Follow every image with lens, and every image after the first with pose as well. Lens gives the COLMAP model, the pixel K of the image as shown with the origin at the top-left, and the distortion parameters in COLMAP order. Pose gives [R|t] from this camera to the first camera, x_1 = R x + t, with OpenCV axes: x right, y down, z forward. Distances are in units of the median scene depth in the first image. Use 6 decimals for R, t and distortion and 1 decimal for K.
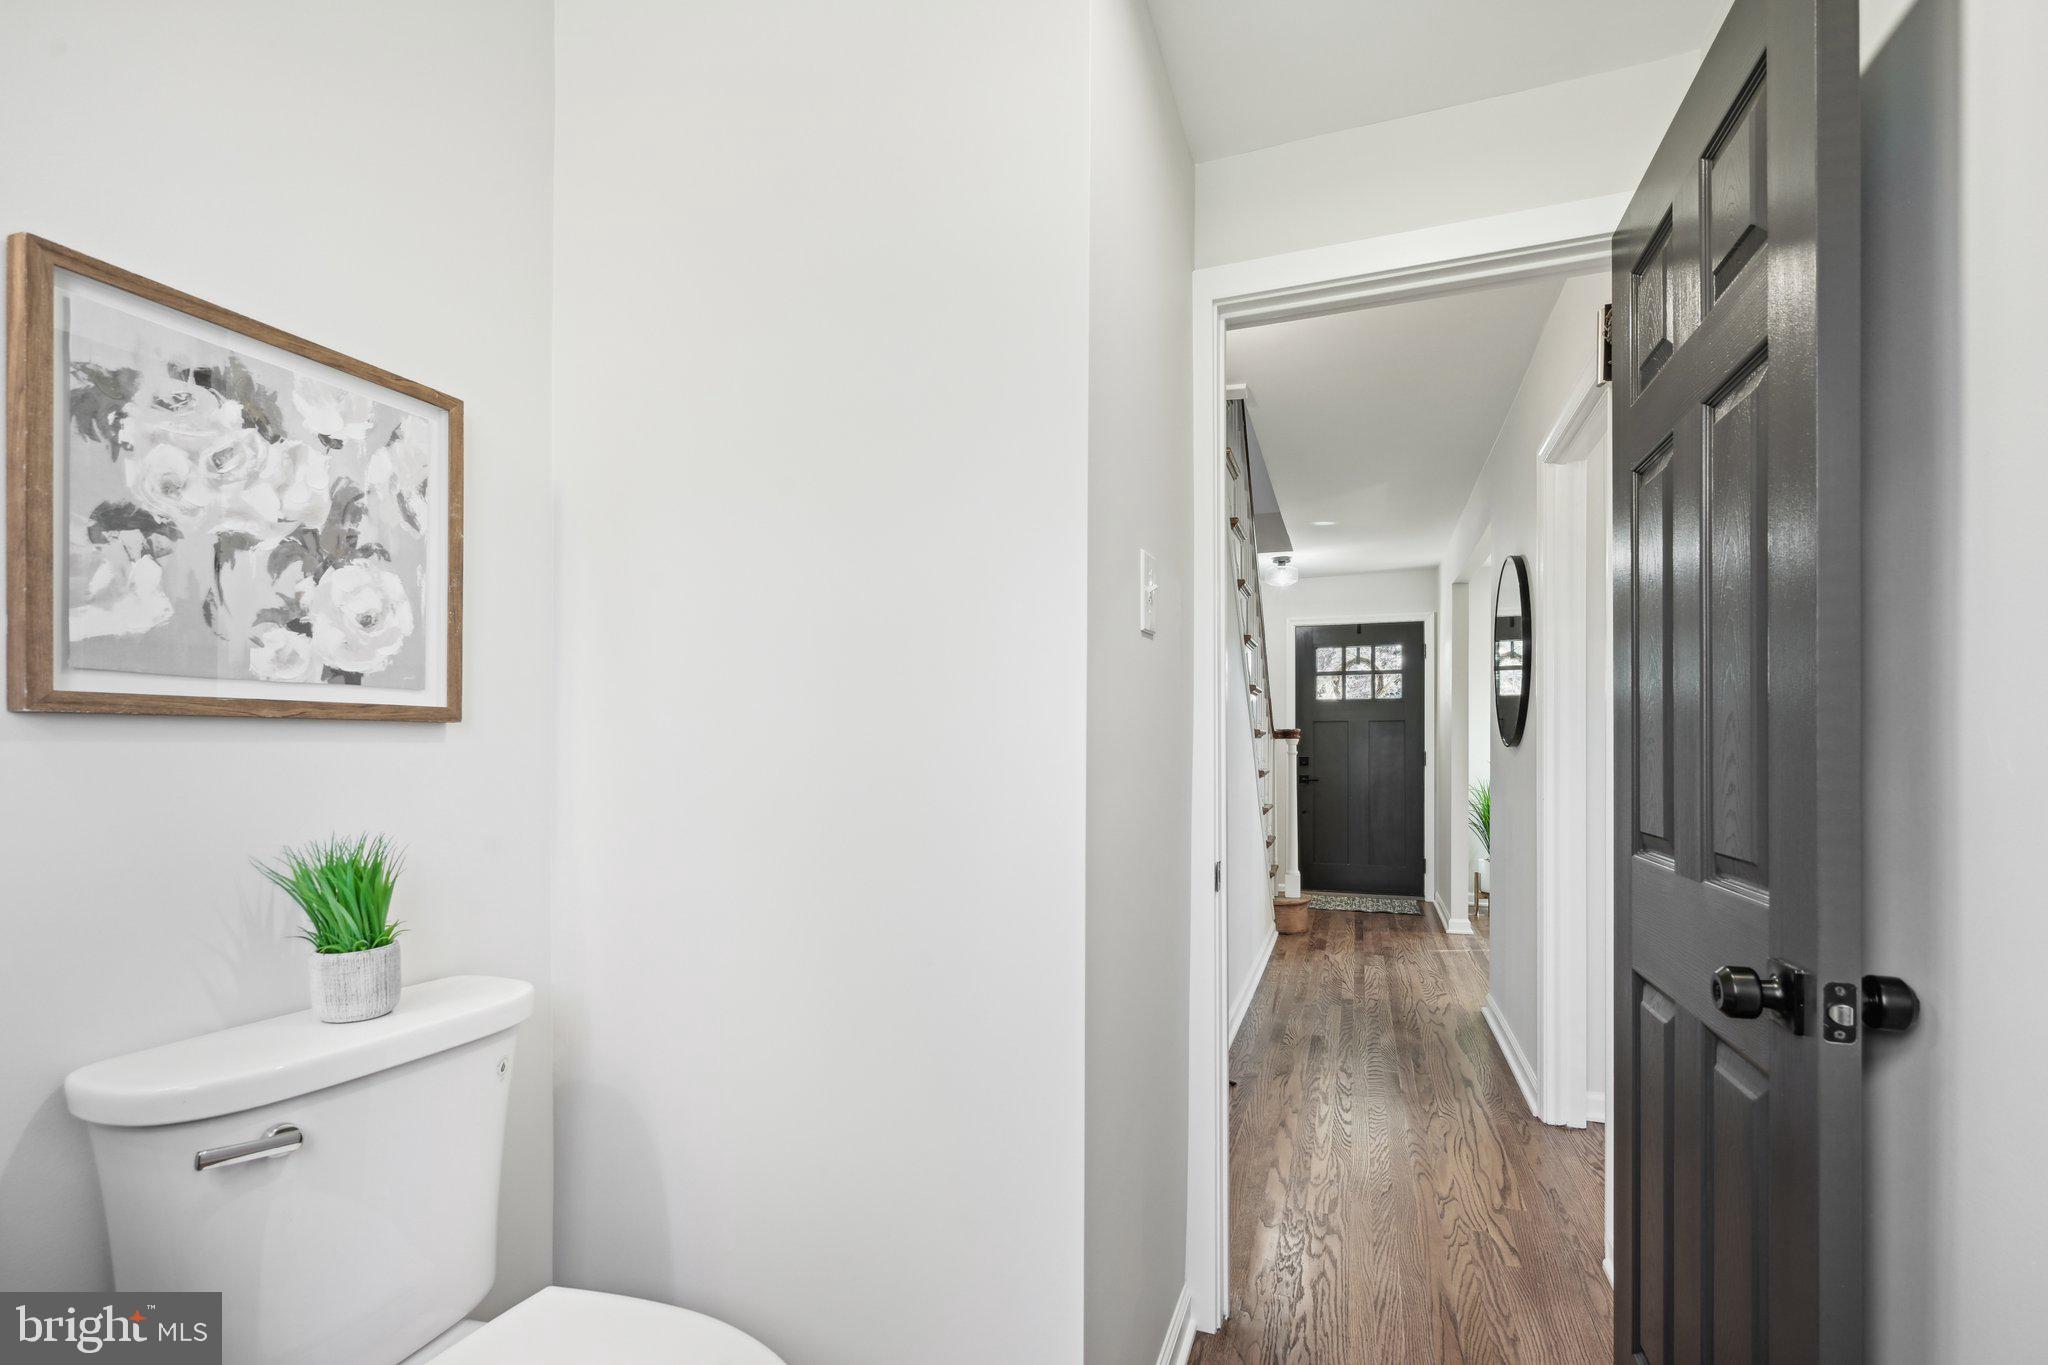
lens RADIAL K [[927.7, 0, 1026.8], [0, 927.7, 743.7], [0, 0, 1]] dist [0.000002, -0.000124]
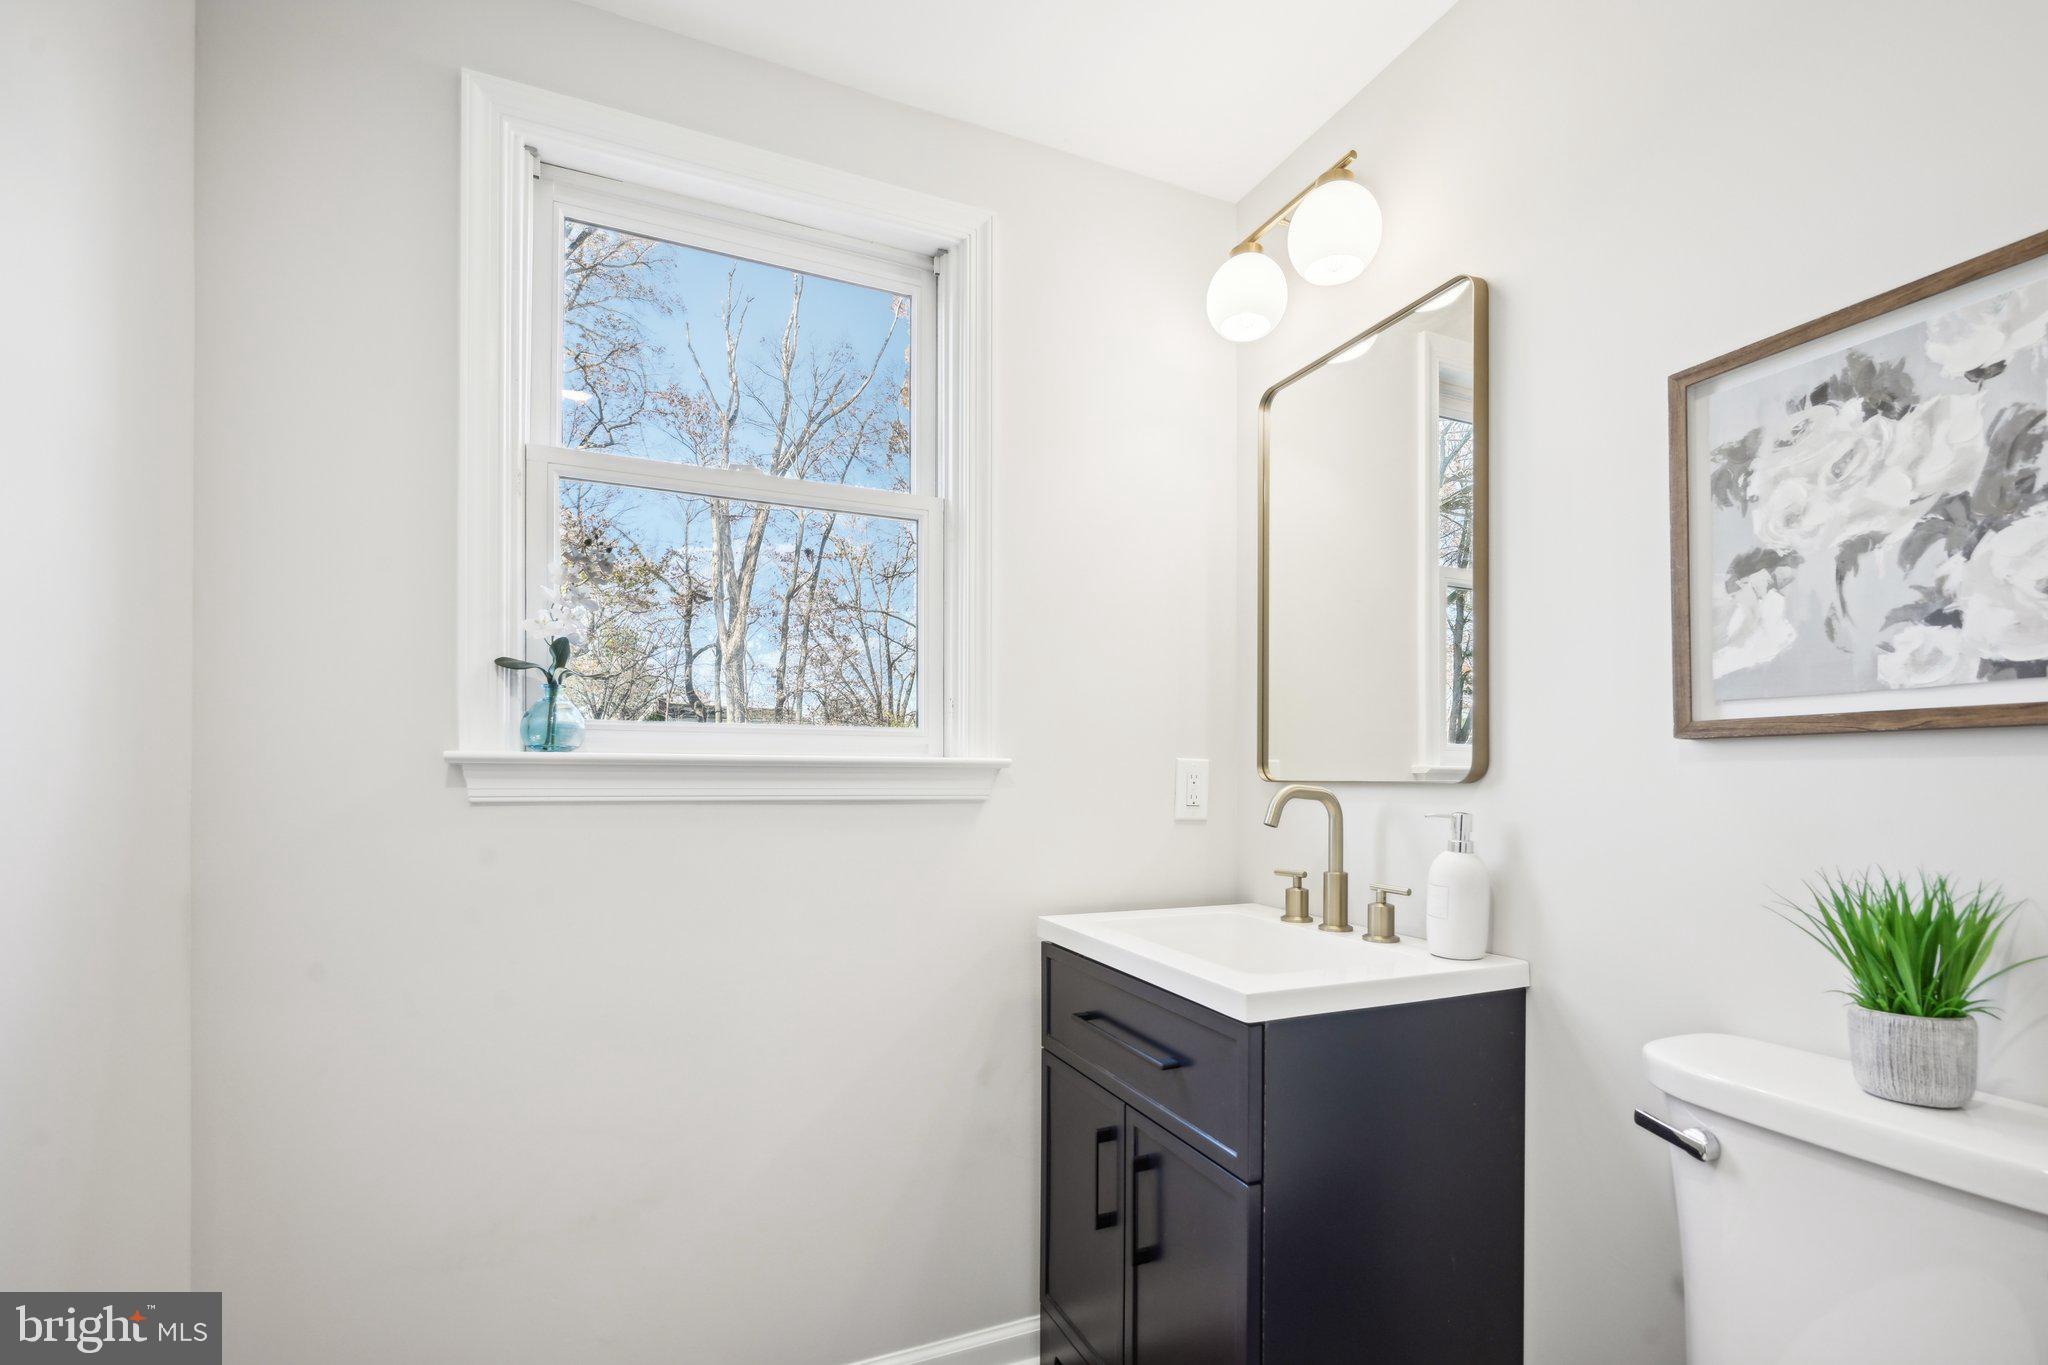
lens RADIAL K [[927.7, 0, 1026.8], [0, 927.7, 743.7], [0, 0, 1]] dist [0.000002, -0.000124]
pose [[-0.730665, -0.012079, -0.682629, 0.399291], [0.015643, 0.999285, -0.034426, 0.002166], [0.682556, -0.035832, -0.729954, 1.087690]]
